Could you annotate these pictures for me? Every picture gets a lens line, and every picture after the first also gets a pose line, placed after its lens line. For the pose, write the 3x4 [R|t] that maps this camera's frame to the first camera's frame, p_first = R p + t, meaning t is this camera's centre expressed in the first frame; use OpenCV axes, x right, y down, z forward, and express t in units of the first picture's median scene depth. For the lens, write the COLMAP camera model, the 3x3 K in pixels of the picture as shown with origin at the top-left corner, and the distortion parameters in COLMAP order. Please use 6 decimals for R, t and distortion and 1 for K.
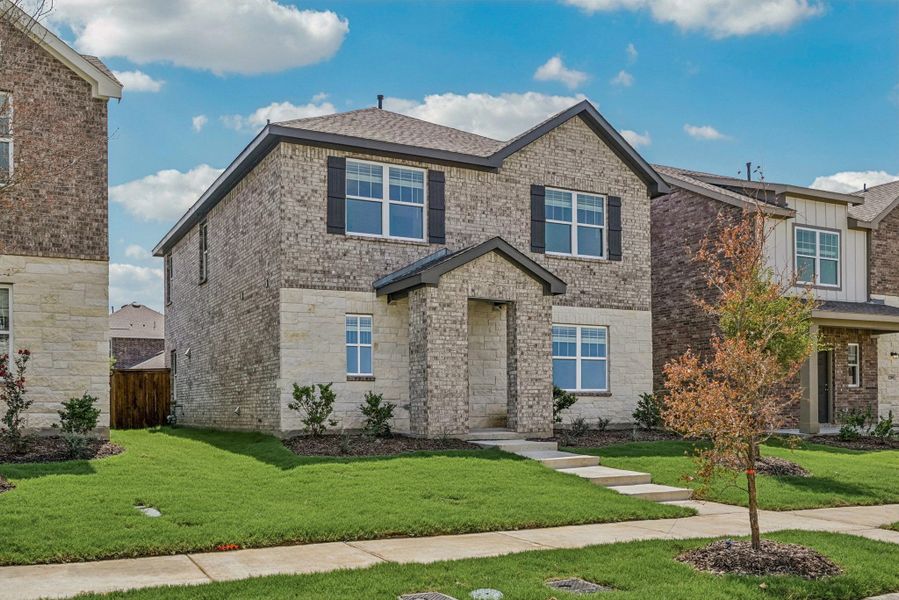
lens RADIAL K [[825.4, 0, 448.4], [0, 825.4, 414.9], [0, 0, 1]] dist [0.003733, -0.000400]
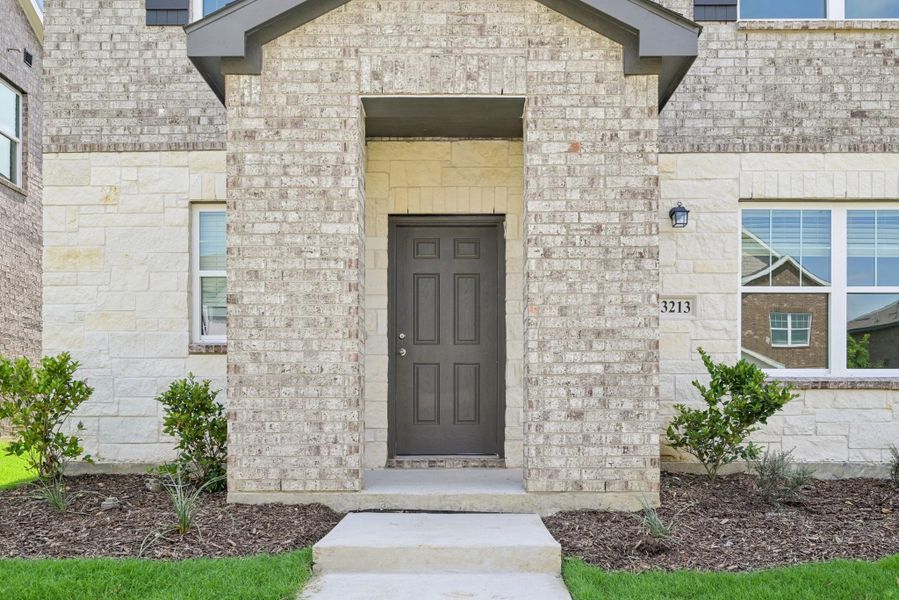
lens RADIAL K [[825.4, 0, 448.4], [0, 825.4, 414.9], [0, 0, 1]] dist [0.003733, -0.000400]
pose [[0.875625, 0.005500, -0.482961, 0.215615], [-0.012697, 0.999852, -0.011633, -0.005479], [0.482825, 0.016318, 0.875565, 0.690400]]
